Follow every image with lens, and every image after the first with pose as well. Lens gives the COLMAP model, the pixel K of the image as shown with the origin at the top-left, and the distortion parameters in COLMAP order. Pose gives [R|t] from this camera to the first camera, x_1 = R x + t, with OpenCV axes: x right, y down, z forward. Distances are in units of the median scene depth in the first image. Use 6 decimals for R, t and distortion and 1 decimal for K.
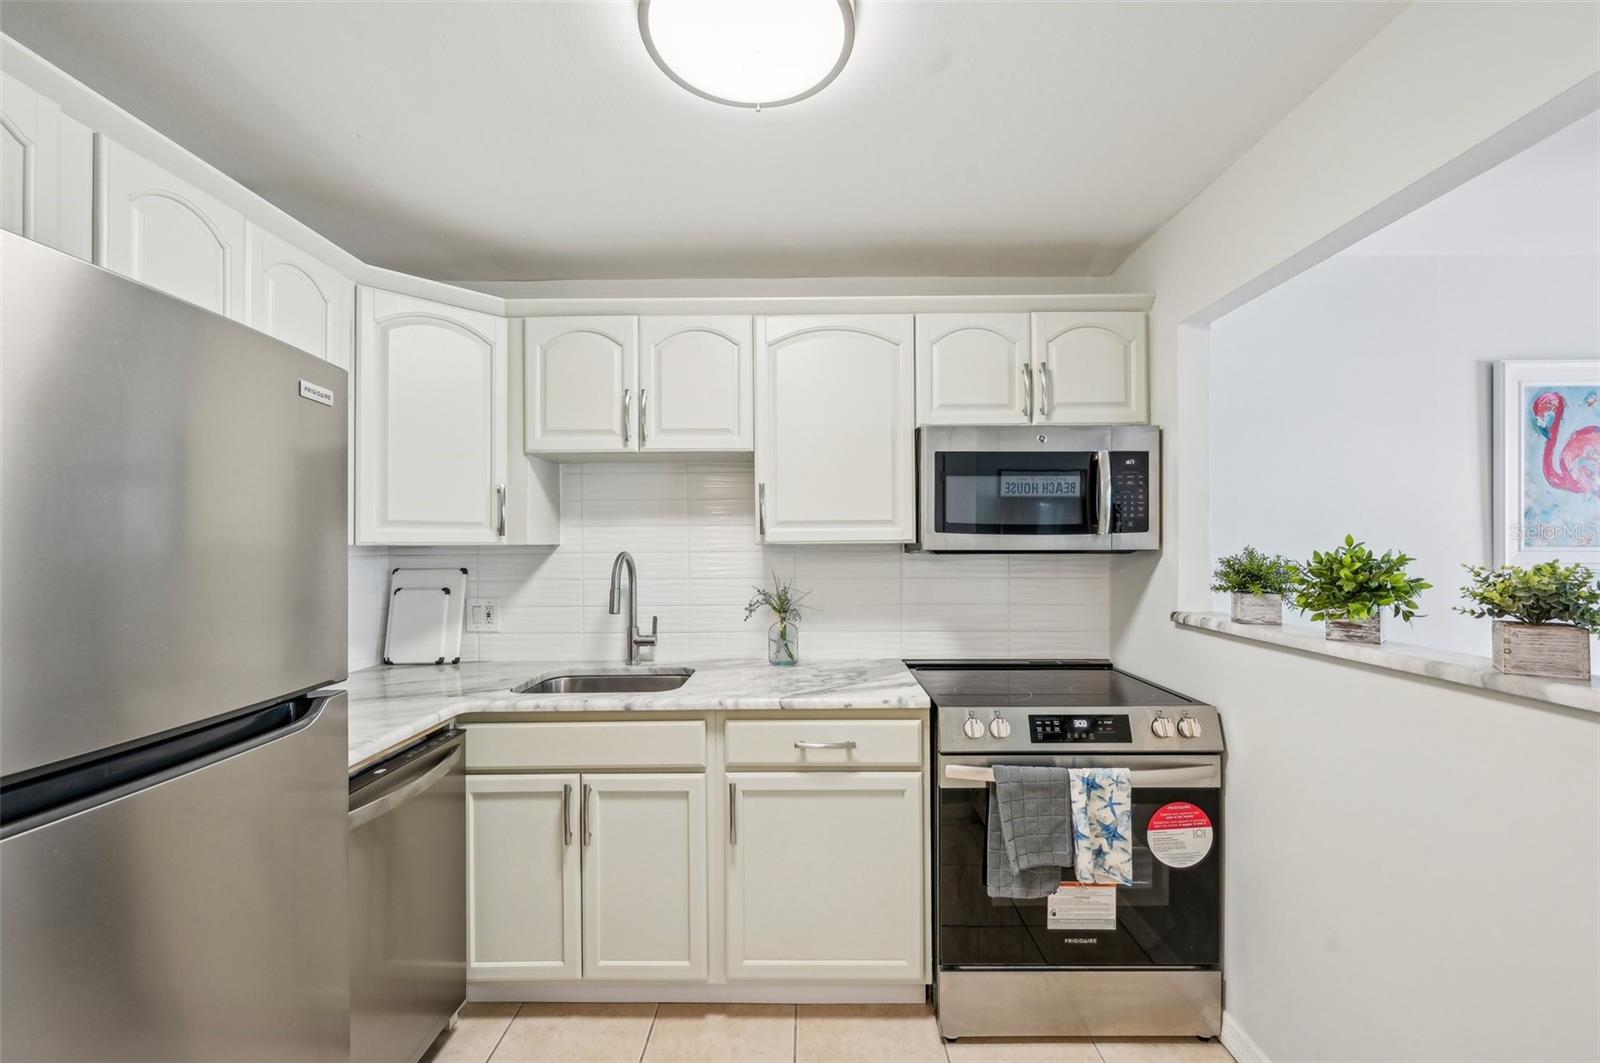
lens RADIAL K [[652.4, 0, 801.1], [0, 652.4, 536.4], [0, 0, 1]] dist [-0.001757, -0.000288]
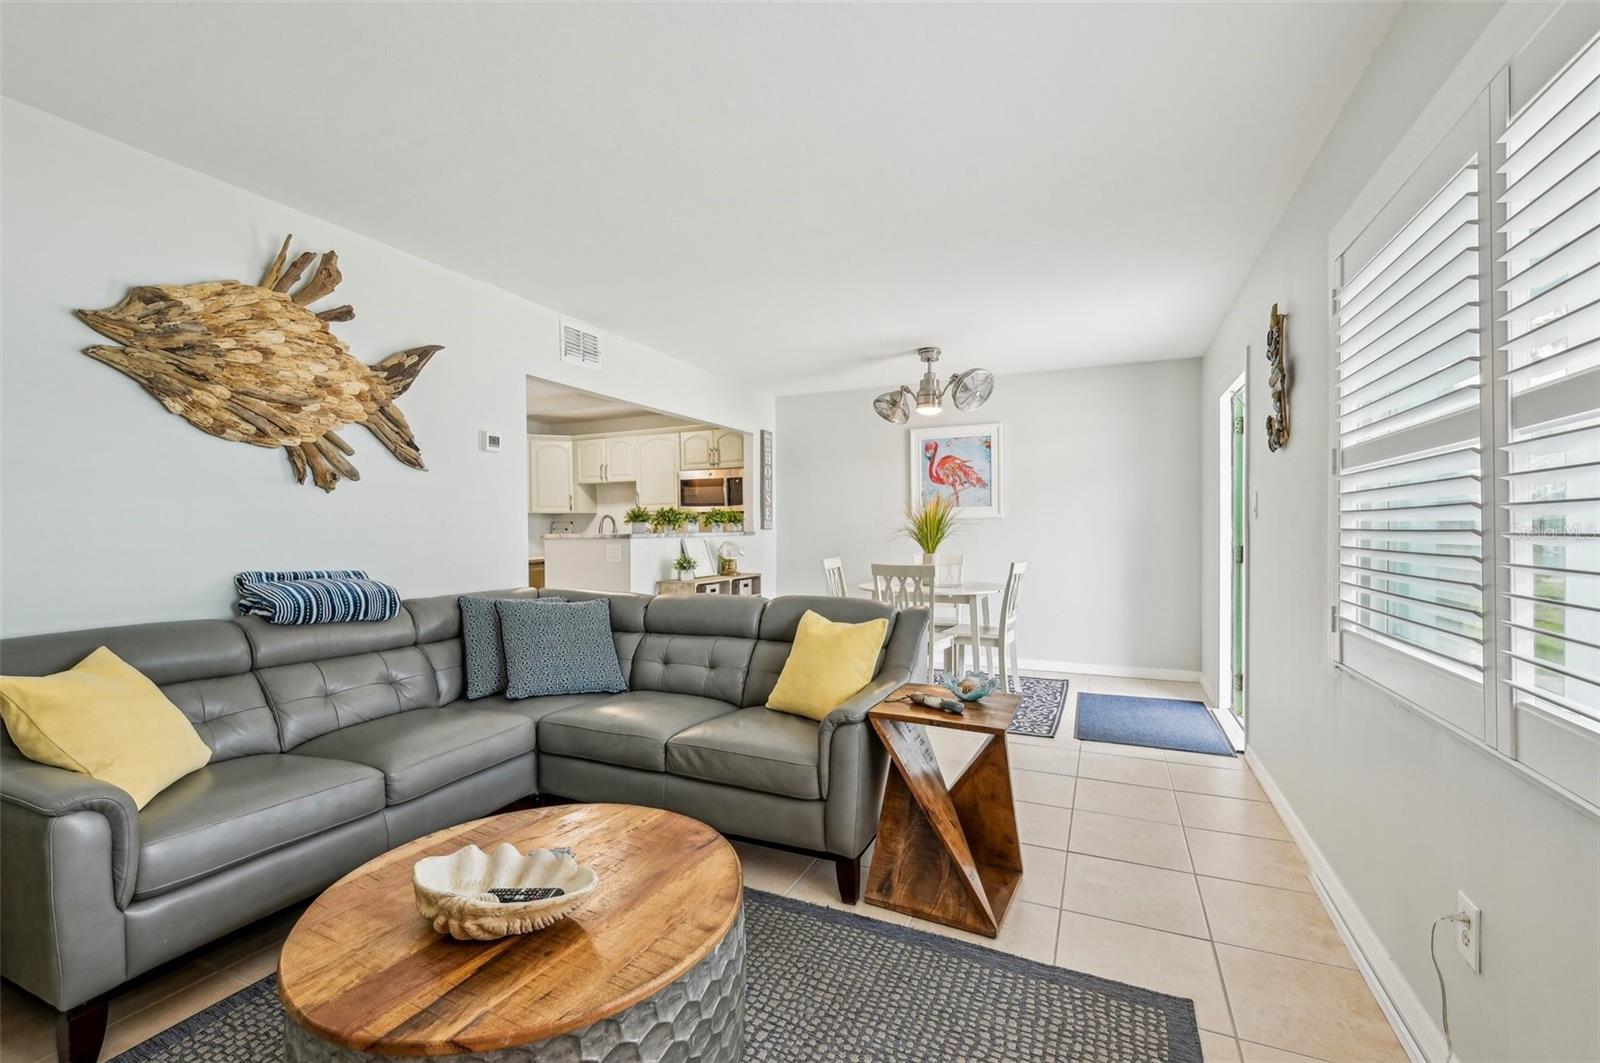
lens RADIAL K [[690.1, 0, 800.7], [0, 690.1, 524.1], [0, 0, 1]] dist [0.002755, 0.000299]
pose [[0.913216, -0.007935, -0.407398, 1.830276], [0.013171, 0.999863, 0.010051, 0.045572], [0.407262, -0.014545, 0.913195, -1.543427]]
